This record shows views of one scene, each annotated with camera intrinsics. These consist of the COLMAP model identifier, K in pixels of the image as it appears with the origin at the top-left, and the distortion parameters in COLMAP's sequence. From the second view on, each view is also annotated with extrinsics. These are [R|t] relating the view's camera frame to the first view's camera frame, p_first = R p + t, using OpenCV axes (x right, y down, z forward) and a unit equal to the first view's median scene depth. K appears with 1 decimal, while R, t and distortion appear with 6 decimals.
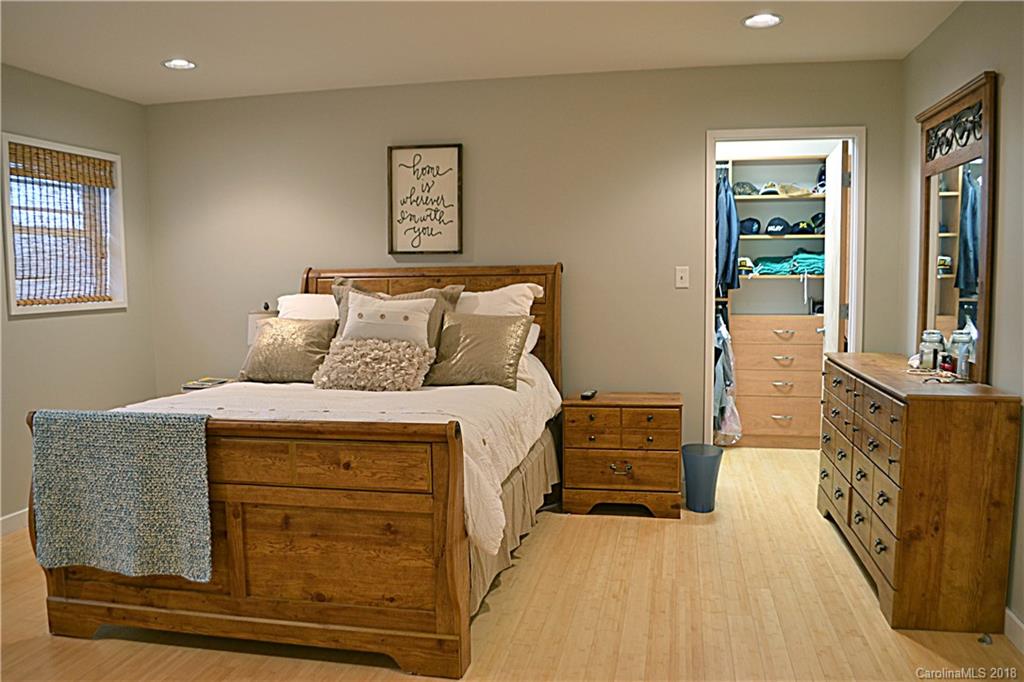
lens RADIAL K [[815.9, 0, 508.6], [0, 815.9, 347.2], [0, 0, 1]] dist [-0.068620, -0.007263]
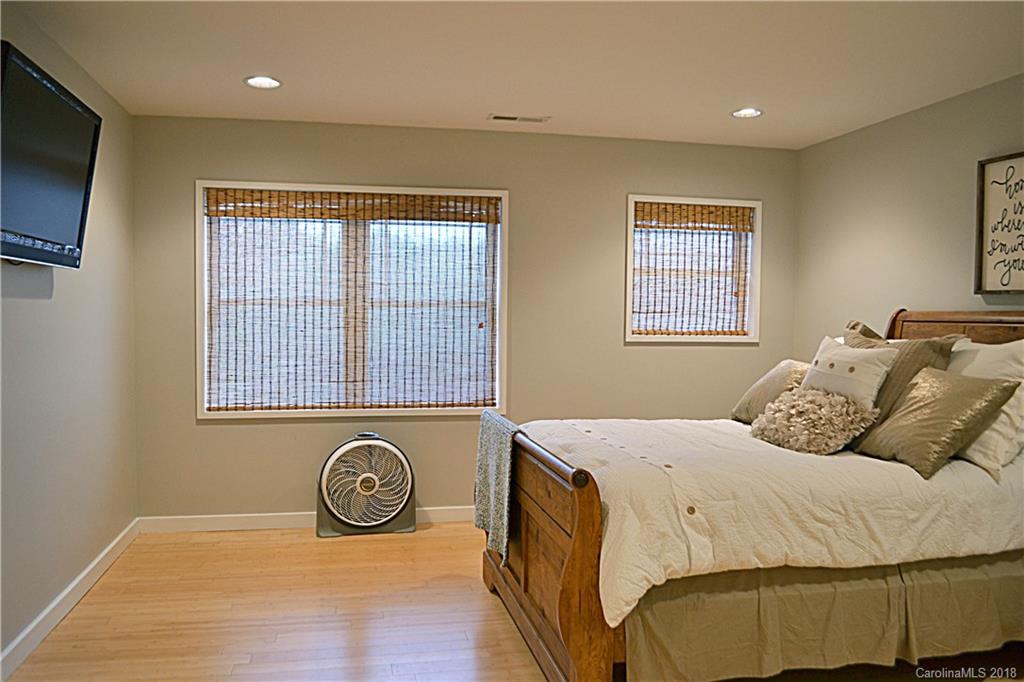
lens RADIAL K [[815.9, 0, 508.6], [0, 815.9, 347.2], [0, 0, 1]] dist [-0.068620, -0.007263]
pose [[0.411720, 0.056705, -0.909545, 0.385460], [-0.099139, 0.994926, 0.017152, -0.030083], [0.905902, 0.083110, 0.415252, 0.262198]]
